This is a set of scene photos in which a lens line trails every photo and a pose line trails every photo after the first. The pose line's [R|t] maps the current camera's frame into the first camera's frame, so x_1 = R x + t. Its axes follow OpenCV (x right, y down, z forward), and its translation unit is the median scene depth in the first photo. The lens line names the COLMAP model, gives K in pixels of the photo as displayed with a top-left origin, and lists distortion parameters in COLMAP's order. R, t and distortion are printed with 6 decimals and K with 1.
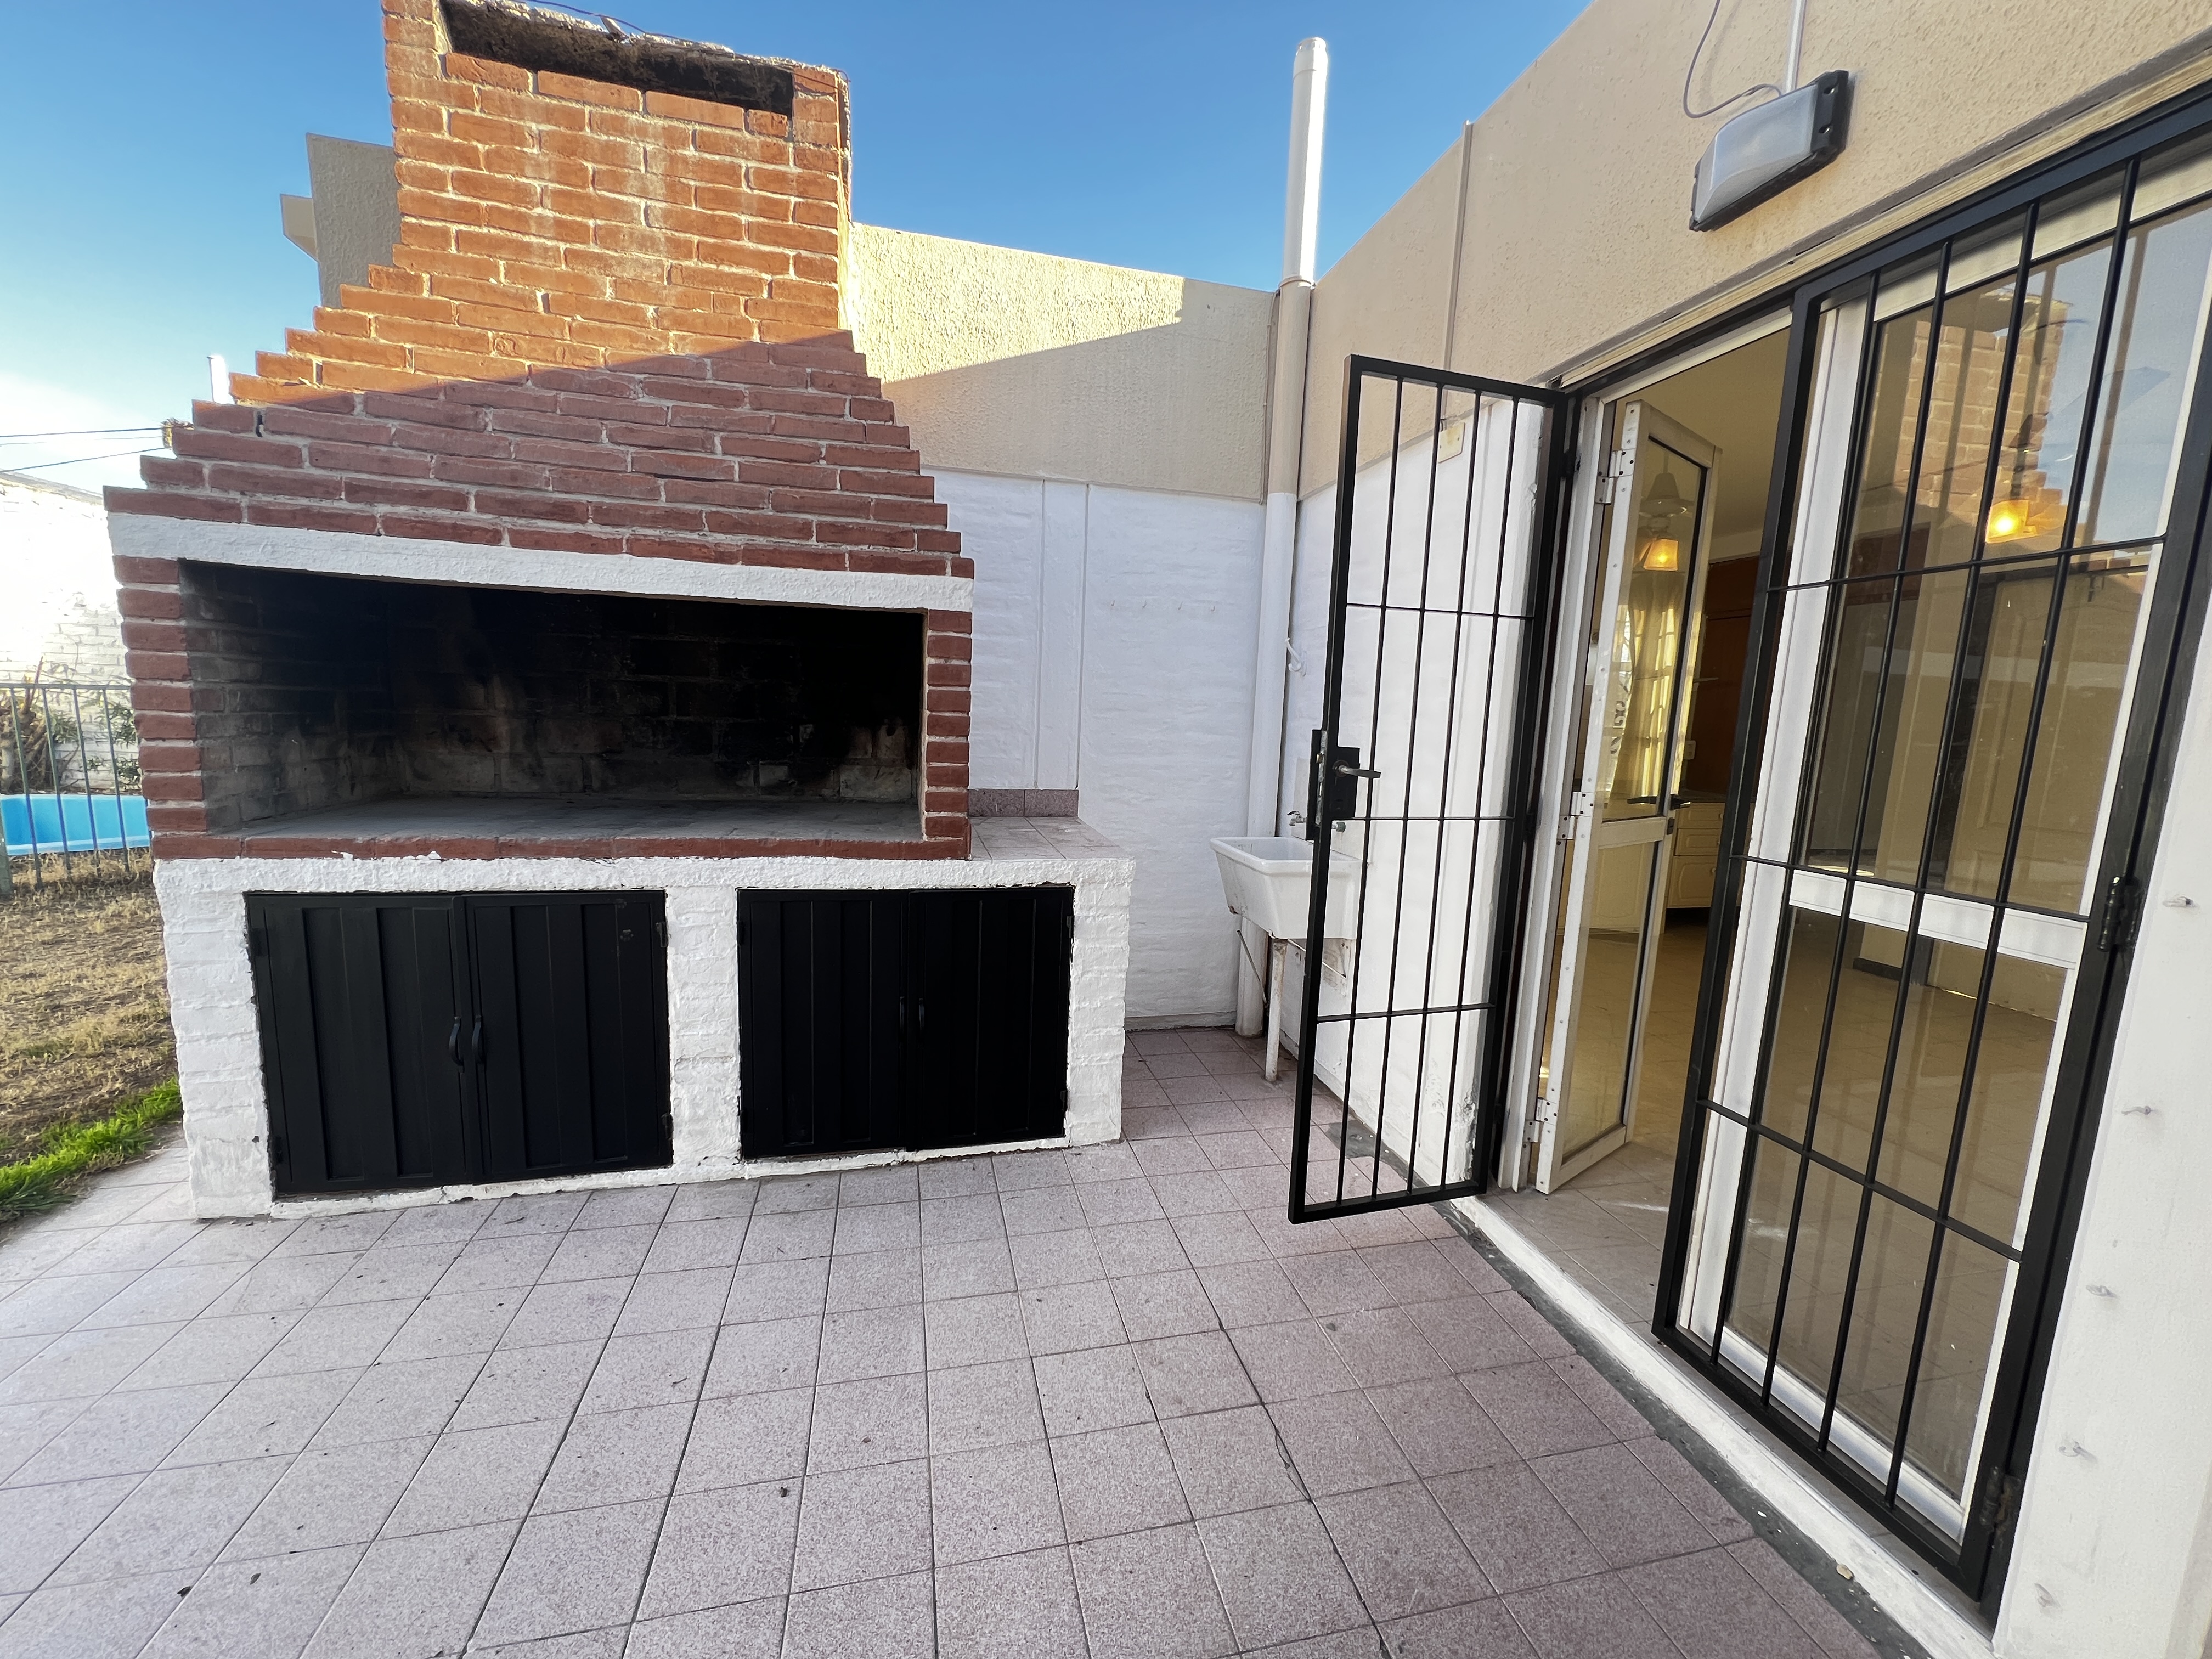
lens RADIAL K [[889.9, 0, 1112.9], [0, 889.9, 839.0], [0, 0, 1]] dist [-0.001710, 0.000426]
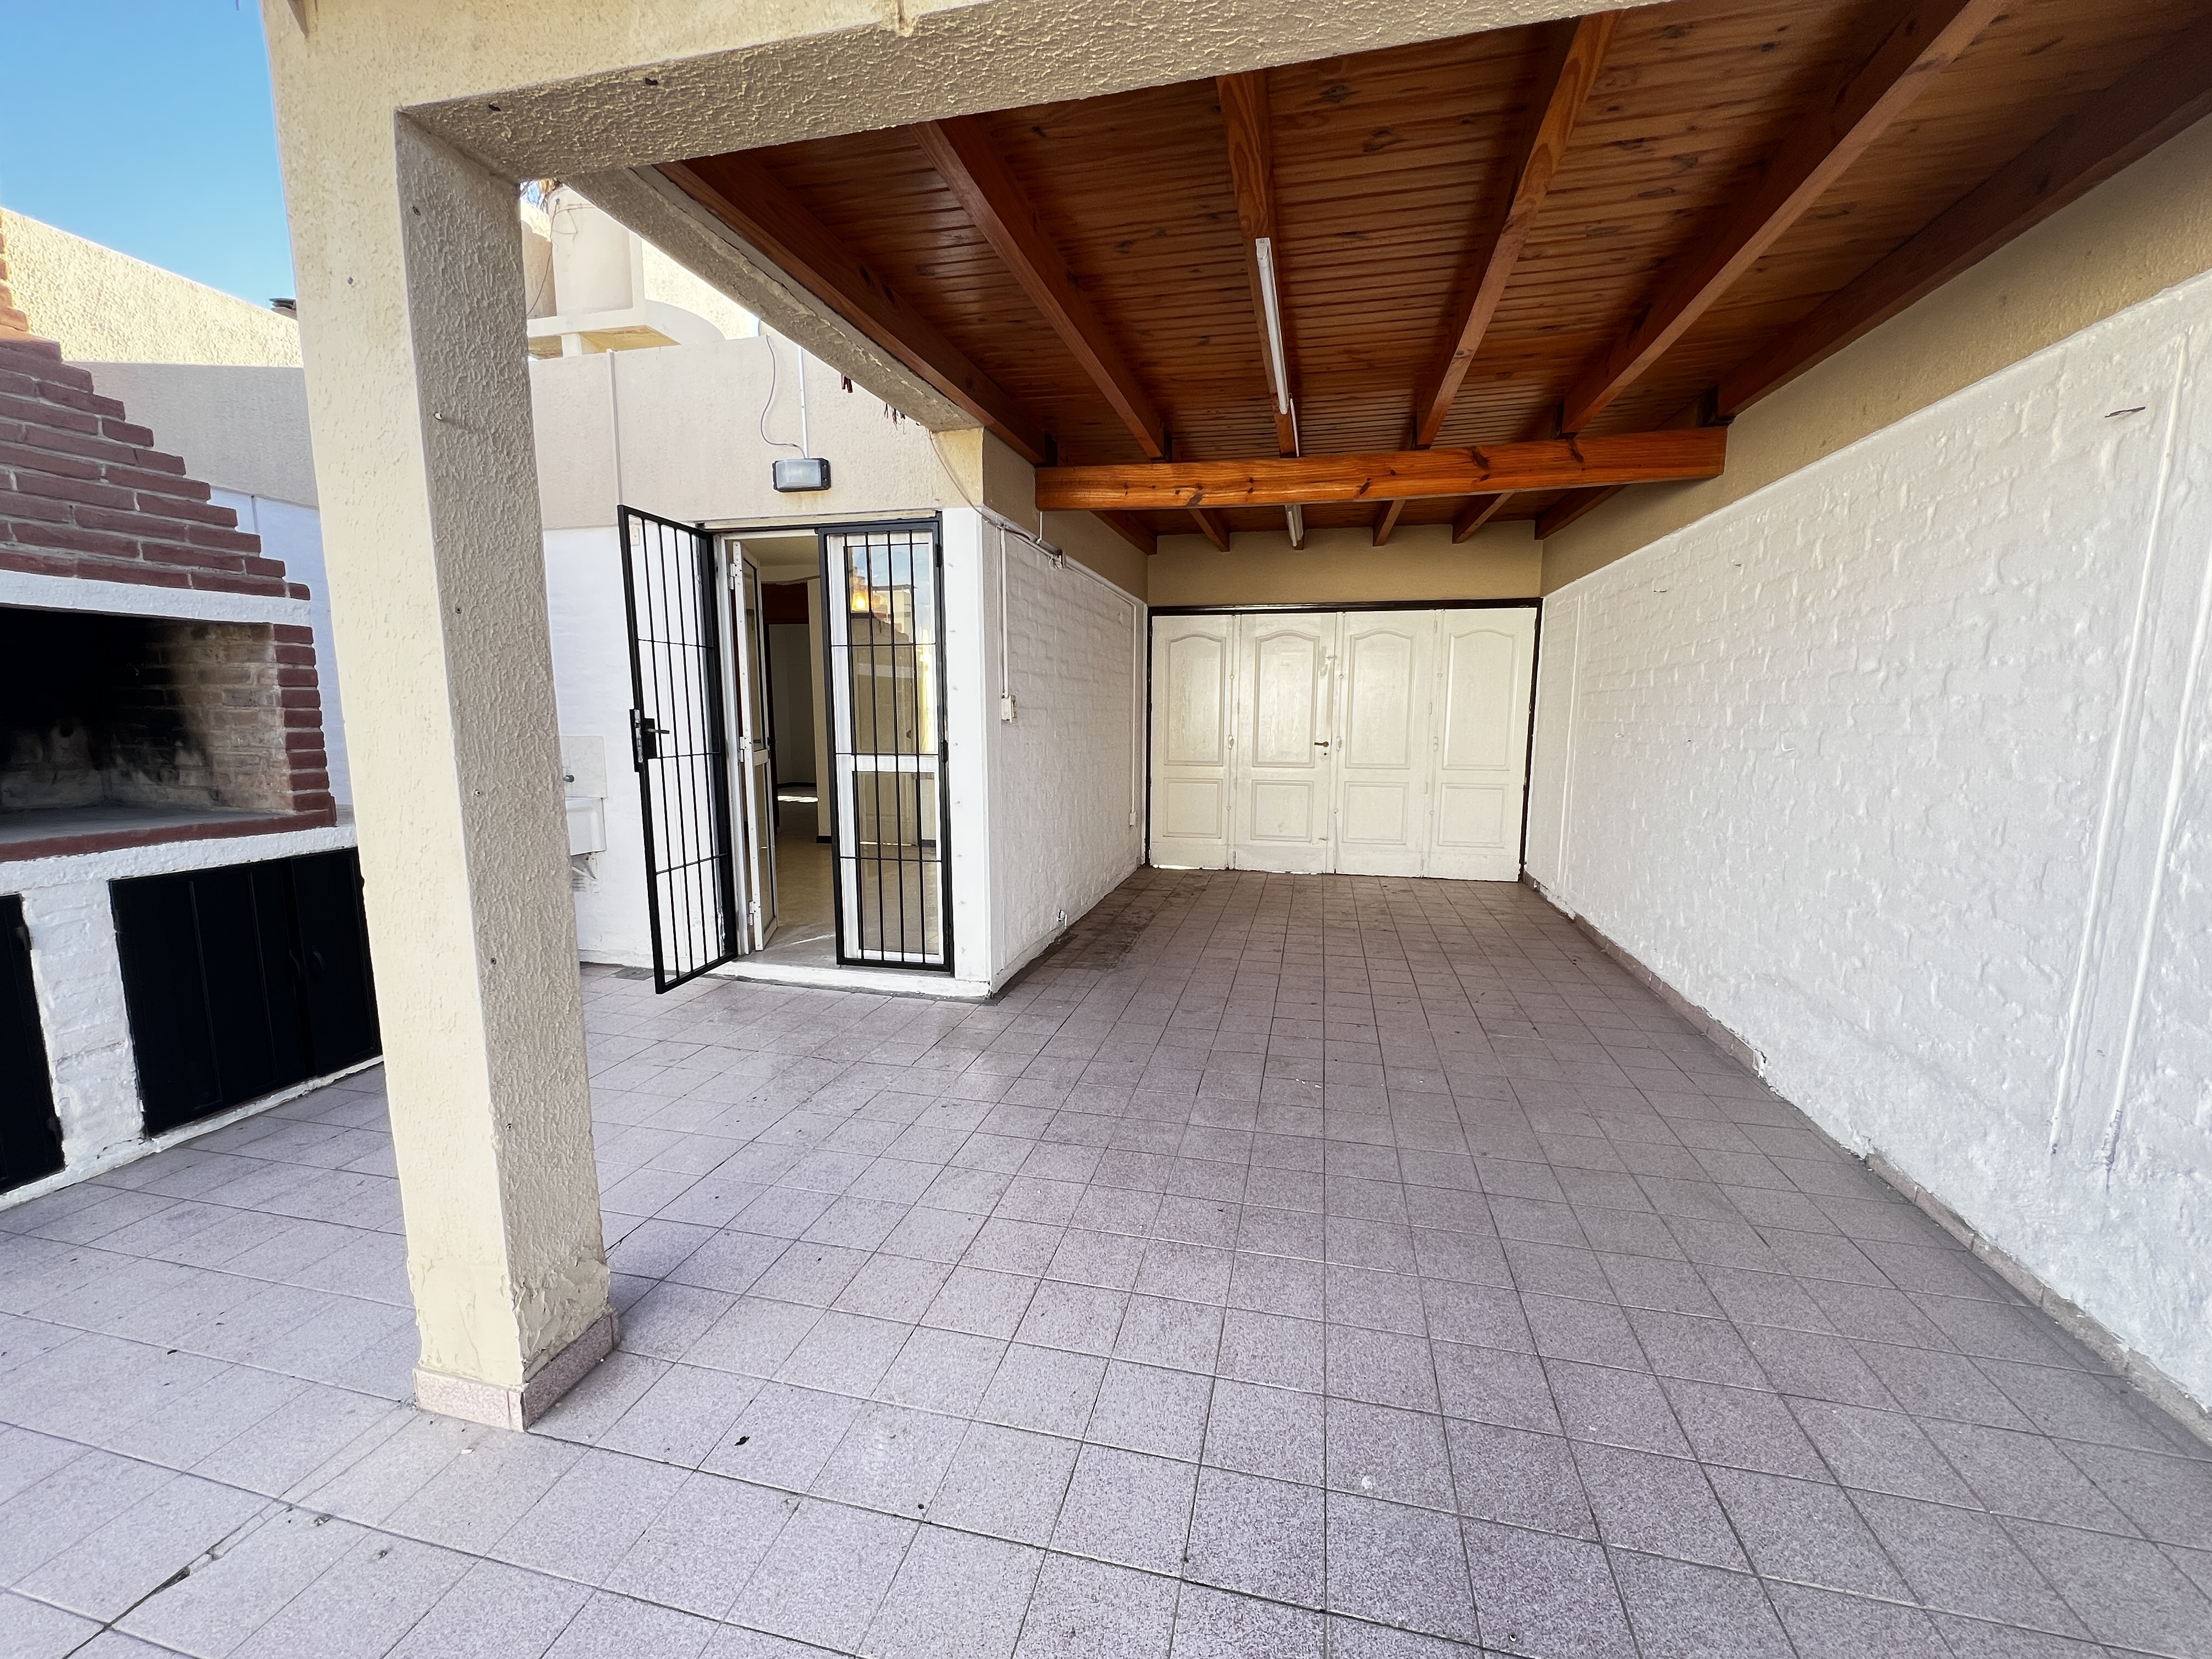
lens RADIAL K [[889.9, 0, 1112.9], [0, 889.9, 839.0], [0, 0, 1]] dist [-0.001710, 0.000426]
pose [[0.443065, -0.166263, 0.880937, -0.818137], [0.143516, 0.983133, 0.113370, 0.058739], [-0.884928, 0.076198, 0.459453, -0.555890]]
